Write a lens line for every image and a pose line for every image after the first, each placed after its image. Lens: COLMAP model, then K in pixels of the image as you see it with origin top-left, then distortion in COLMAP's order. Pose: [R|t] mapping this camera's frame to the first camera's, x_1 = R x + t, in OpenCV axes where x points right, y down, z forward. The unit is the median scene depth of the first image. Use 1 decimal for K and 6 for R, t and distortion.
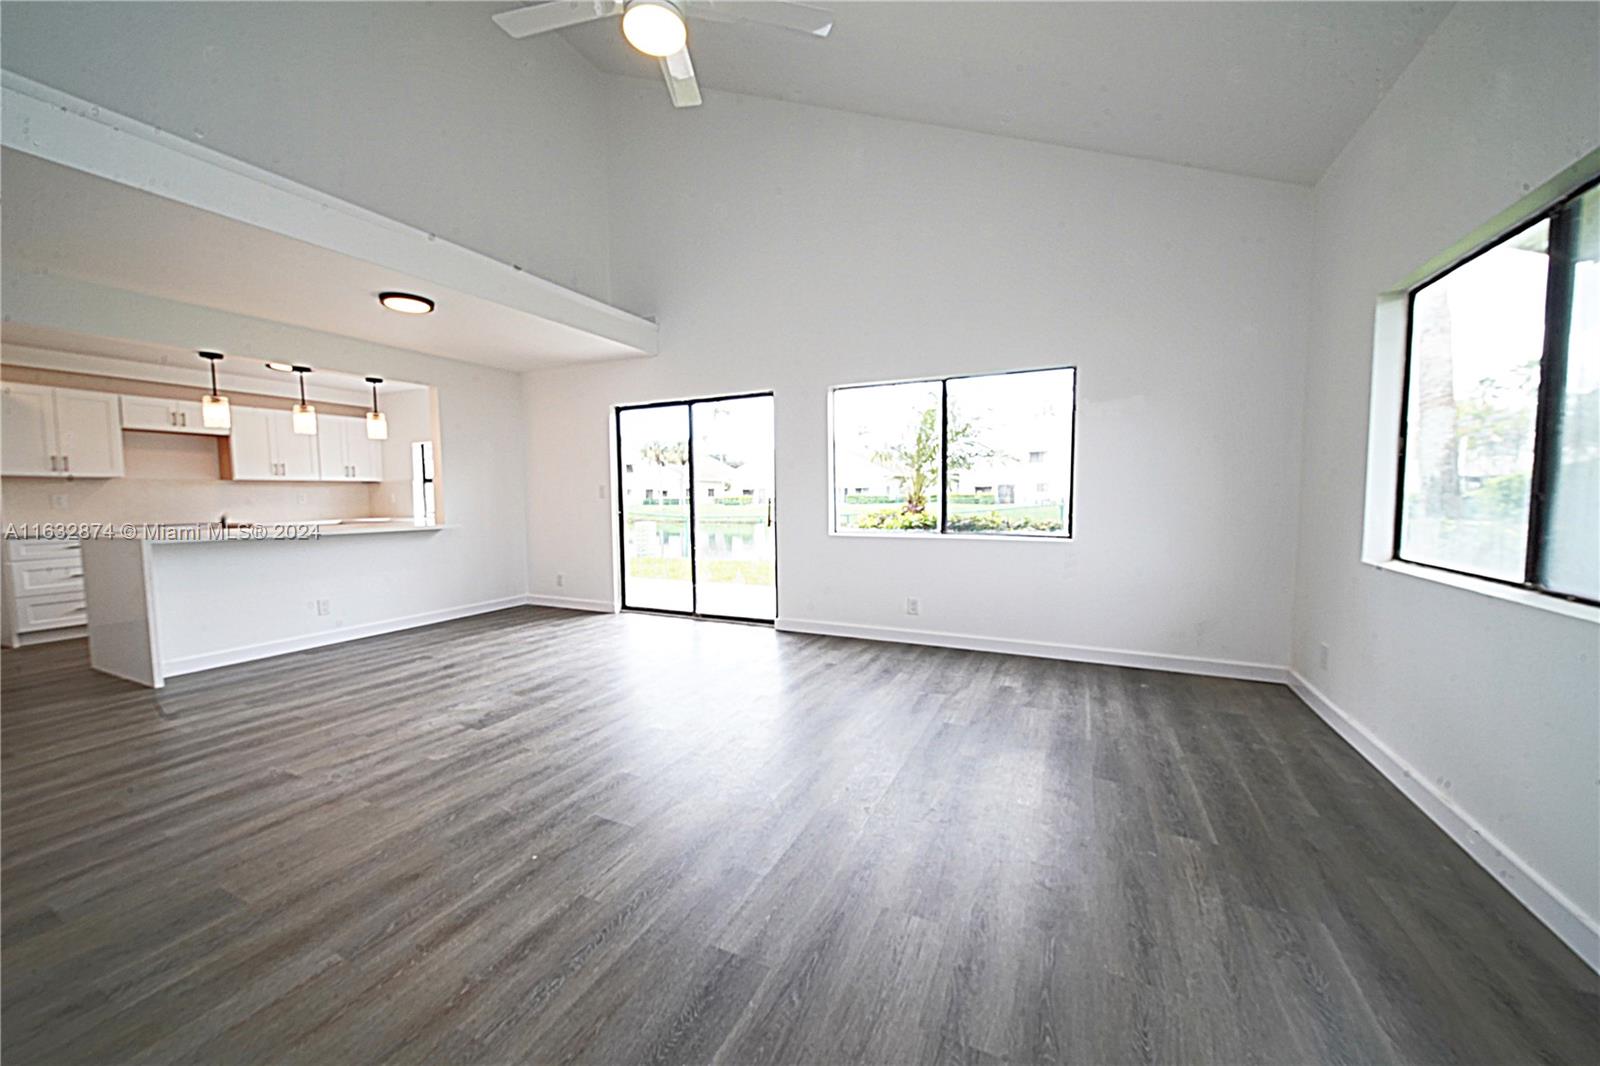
lens RADIAL K [[600.1, 0, 828.1], [0, 600.1, 537.2], [0, 0, 1]] dist [-0.001007, -0.000283]
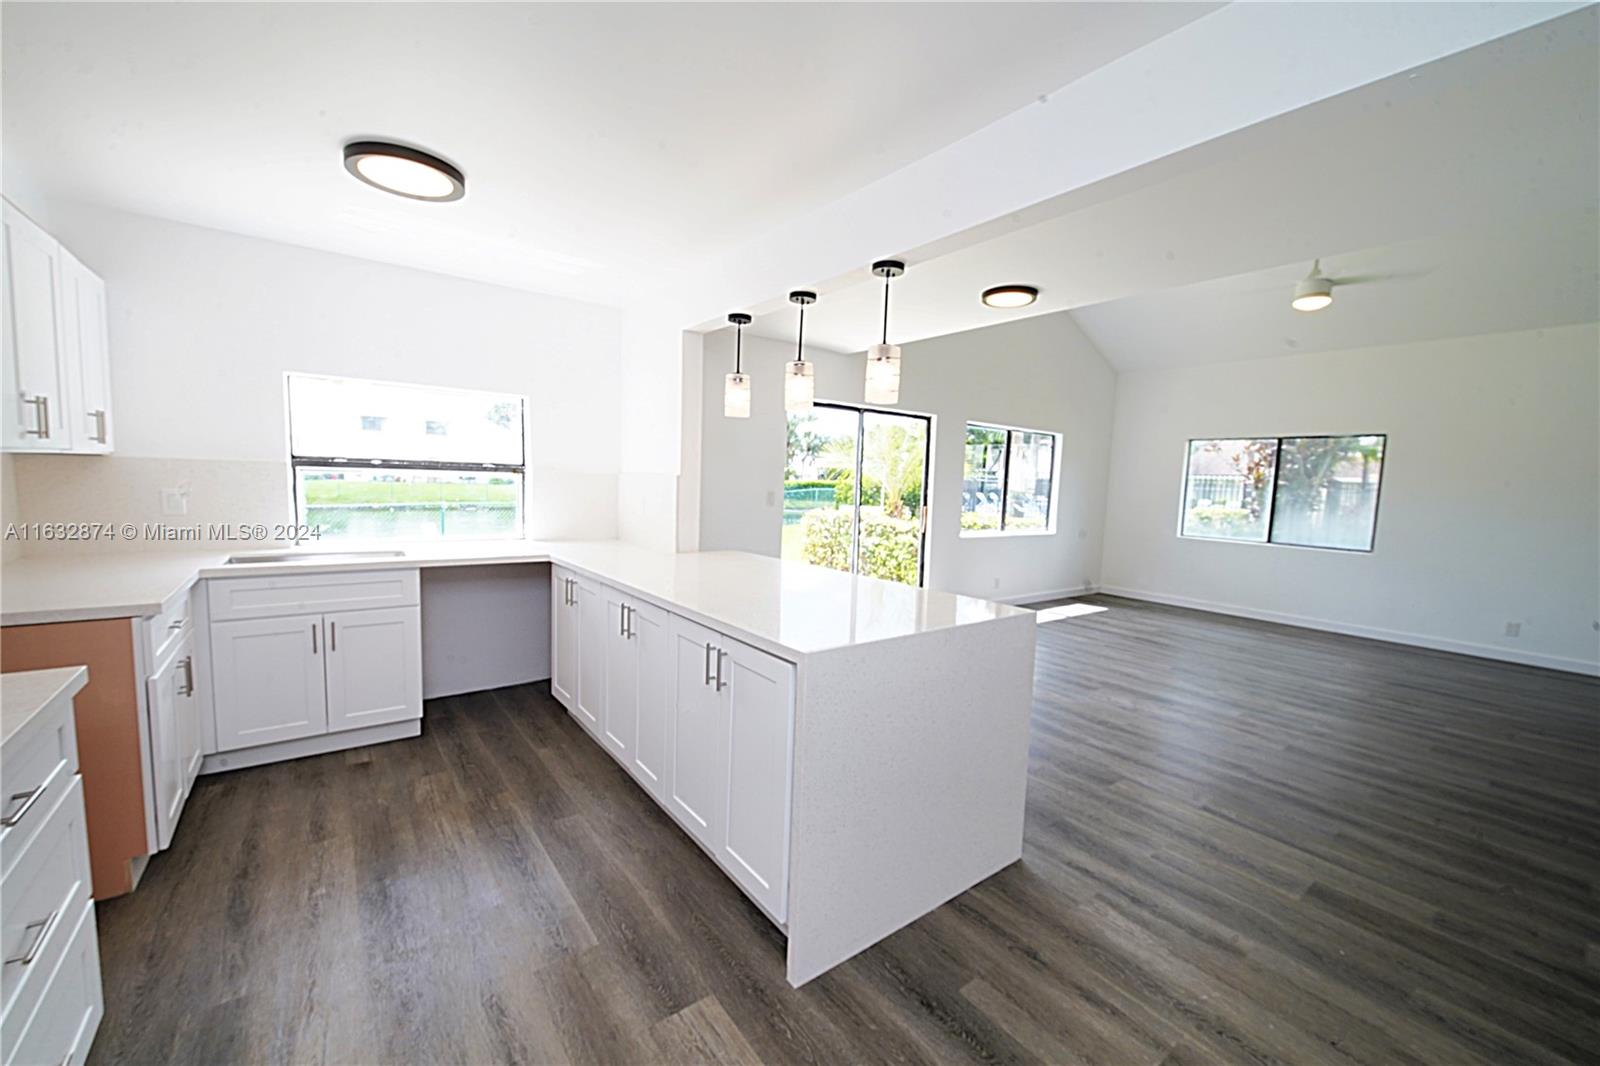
lens RADIAL K [[600.1, 0, 828.1], [0, 600.1, 537.2], [0, 0, 1]] dist [-0.001007, -0.000283]
pose [[0.457939, -0.052874, 0.887410, -1.767377], [0.021240, 0.998595, 0.048538, -0.101933], [-0.888730, -0.003379, 0.458419, 0.919578]]
